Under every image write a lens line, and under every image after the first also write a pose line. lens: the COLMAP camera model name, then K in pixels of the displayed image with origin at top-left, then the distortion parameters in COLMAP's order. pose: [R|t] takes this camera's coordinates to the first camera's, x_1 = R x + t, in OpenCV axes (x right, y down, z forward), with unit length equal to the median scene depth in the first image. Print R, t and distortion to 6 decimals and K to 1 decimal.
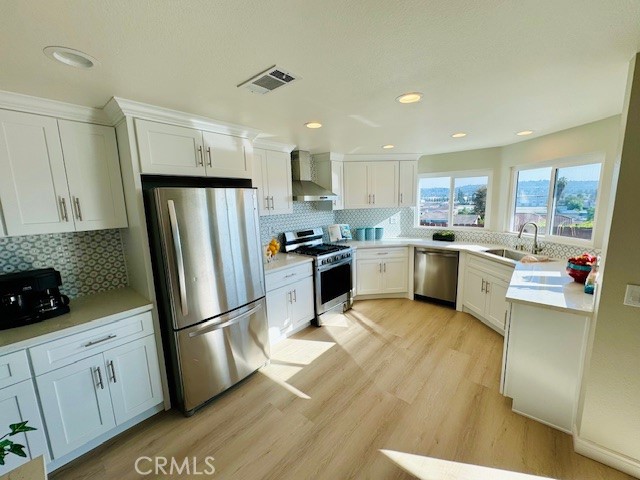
lens RADIAL K [[255.0, 0, 320.0], [0, 255.0, 240.0], [0, 0, 1]] dist [-0.000683, 0.000148]
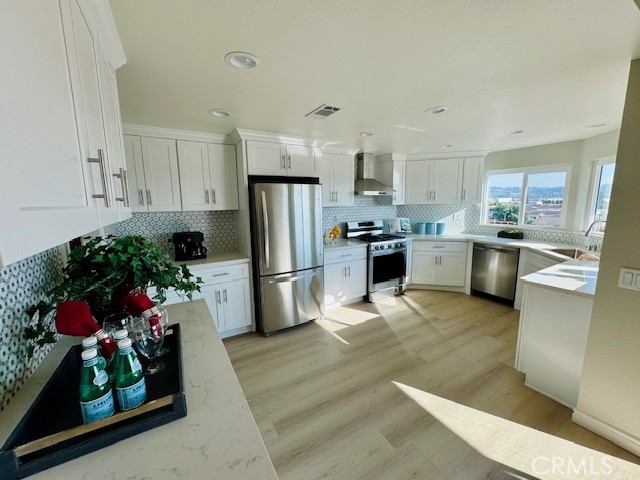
lens RADIAL K [[255.0, 0, 320.0], [0, 255.0, 240.0], [0, 0, 1]] dist [-0.000683, 0.000148]
pose [[0.947405, 0.064008, -0.313572, 0.131003], [-0.063027, 0.997924, 0.013276, 0.051607], [0.313771, 0.007186, 0.949472, -0.192622]]
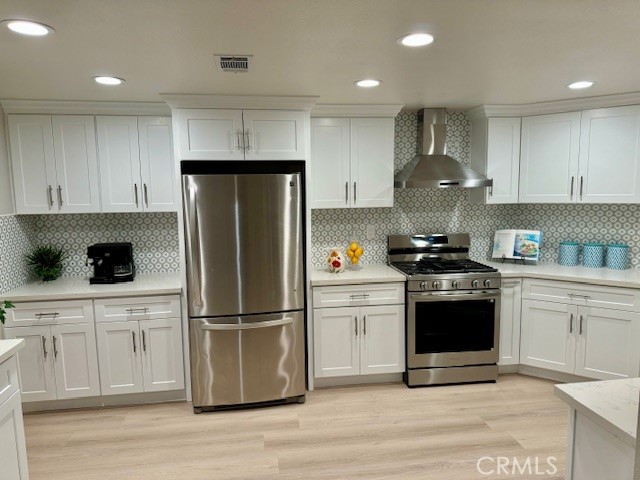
lens RADIAL K [[446.4, 0, 321.4], [0, 446.4, 243.2], [0, 0, 1]] dist [0.142728, -0.241182]
pose [[0.746084, 0.099406, -0.658390, 0.540077], [-0.107839, 0.993778, 0.027841, -0.022263], [0.657061, 0.050229, 0.752162, -0.002744]]
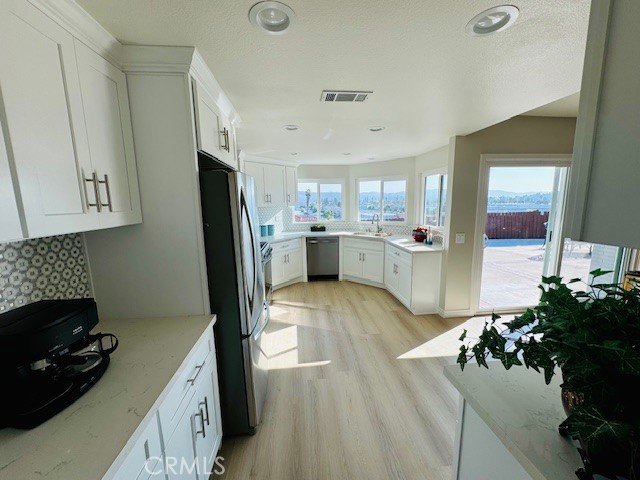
lens RADIAL K [[255.0, 0, 320.0], [0, 255.0, 240.0], [0, 0, 1]] dist [-0.000683, 0.000148]
pose [[0.697478, -0.092581, 0.710600, -0.552370], [0.106288, 0.994016, 0.025180, 0.017328], [-0.708679, 0.057966, 0.703145, 0.108652]]
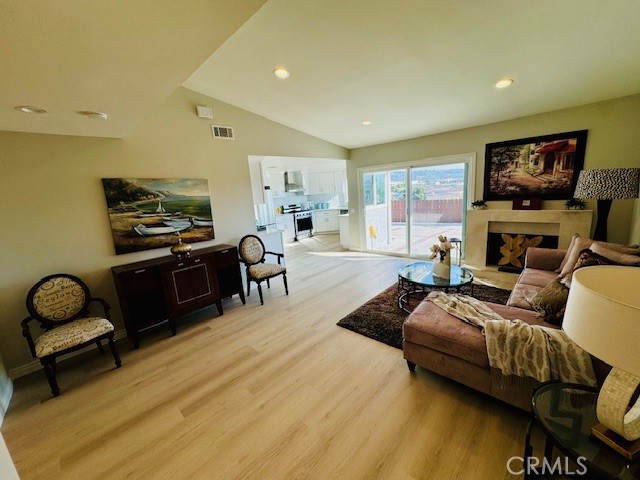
lens RADIAL K [[255.0, 0, 320.0], [0, 255.0, 240.0], [0, 0, 1]] dist [-0.000683, 0.000148]
pose [[0.998321, -0.034238, -0.046712, 0.348780], [0.036446, 0.998217, 0.047269, 0.220819], [0.045011, -0.048893, 0.997789, -1.590376]]
